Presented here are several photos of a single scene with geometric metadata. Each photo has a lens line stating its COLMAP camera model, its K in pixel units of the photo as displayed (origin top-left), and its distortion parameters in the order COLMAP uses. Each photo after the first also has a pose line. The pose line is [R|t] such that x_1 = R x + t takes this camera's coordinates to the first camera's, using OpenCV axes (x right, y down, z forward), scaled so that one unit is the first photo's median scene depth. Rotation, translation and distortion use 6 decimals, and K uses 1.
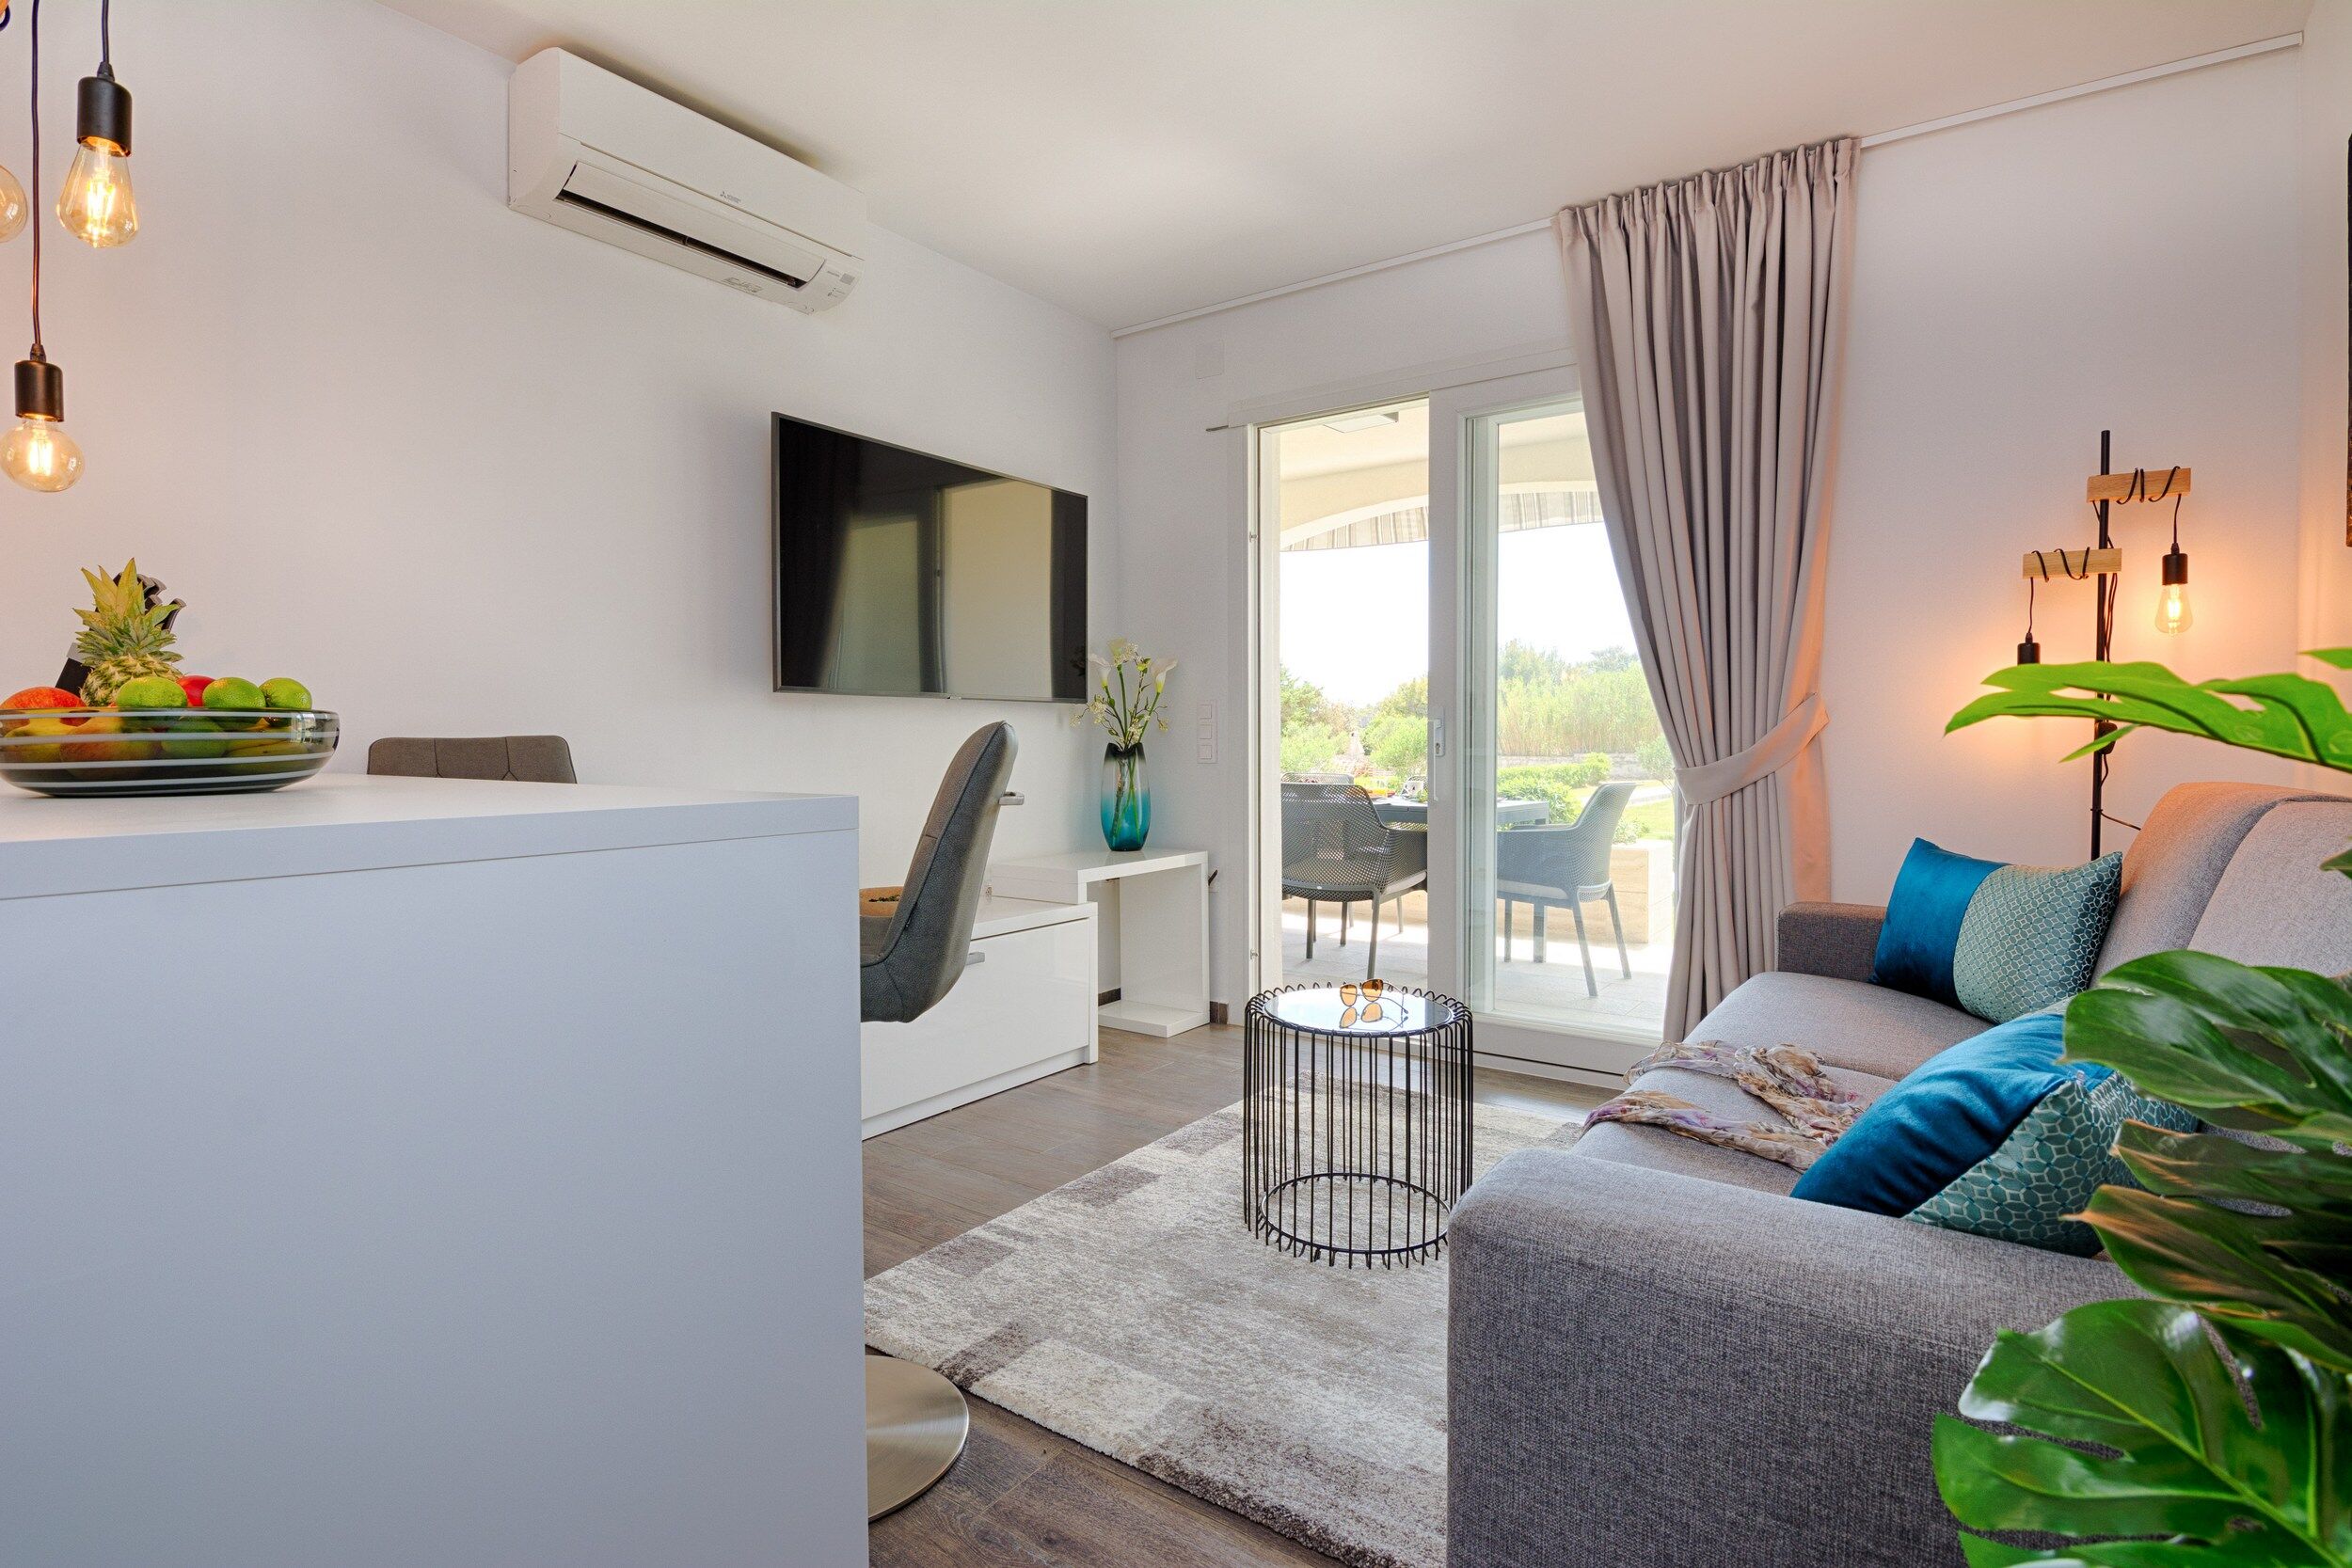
lens RADIAL K [[1144.9, 0, 1172.2], [0, 1144.9, 777.5], [0, 0, 1]] dist [-0.010646, -0.008975]
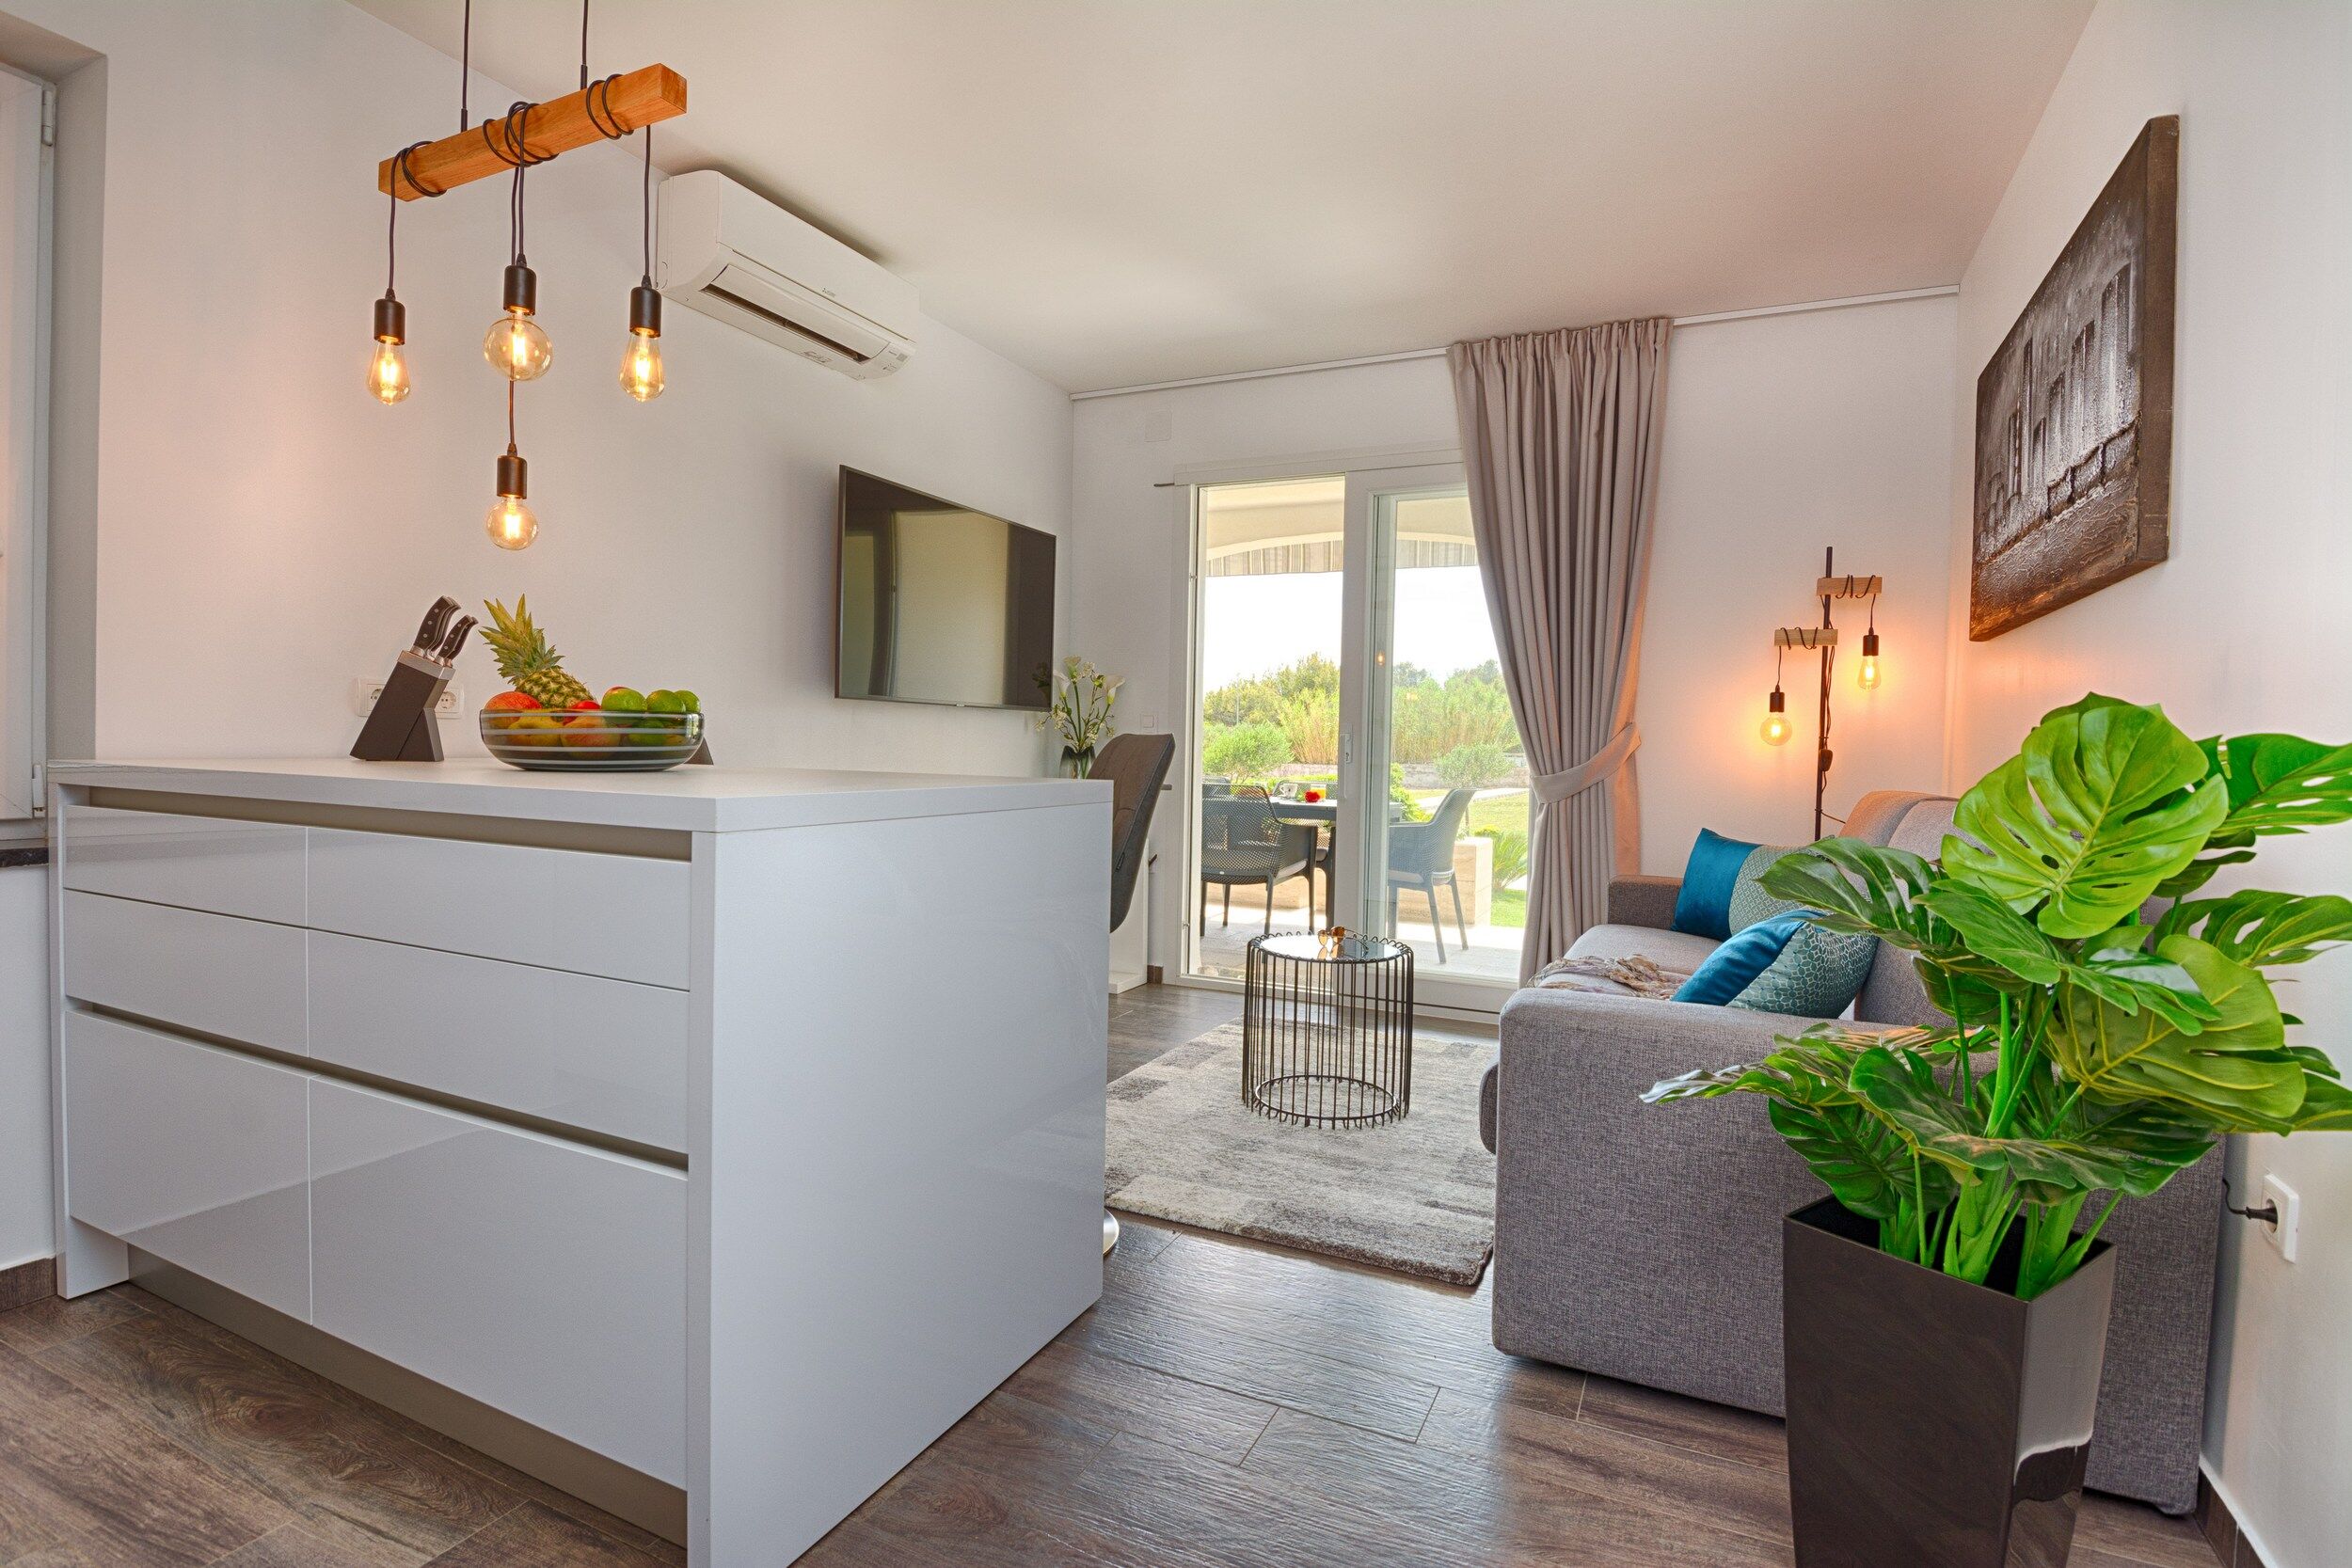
lens RADIAL K [[1144.9, 0, 1172.2], [0, 1144.9, 777.5], [0, 0, 1]] dist [-0.010646, -0.008975]
pose [[0.985201, 0.019257, 0.170319, -0.209347], [-0.018820, 0.999814, -0.004179, 0.007618], [-0.170368, 0.000912, 0.985380, -0.250306]]
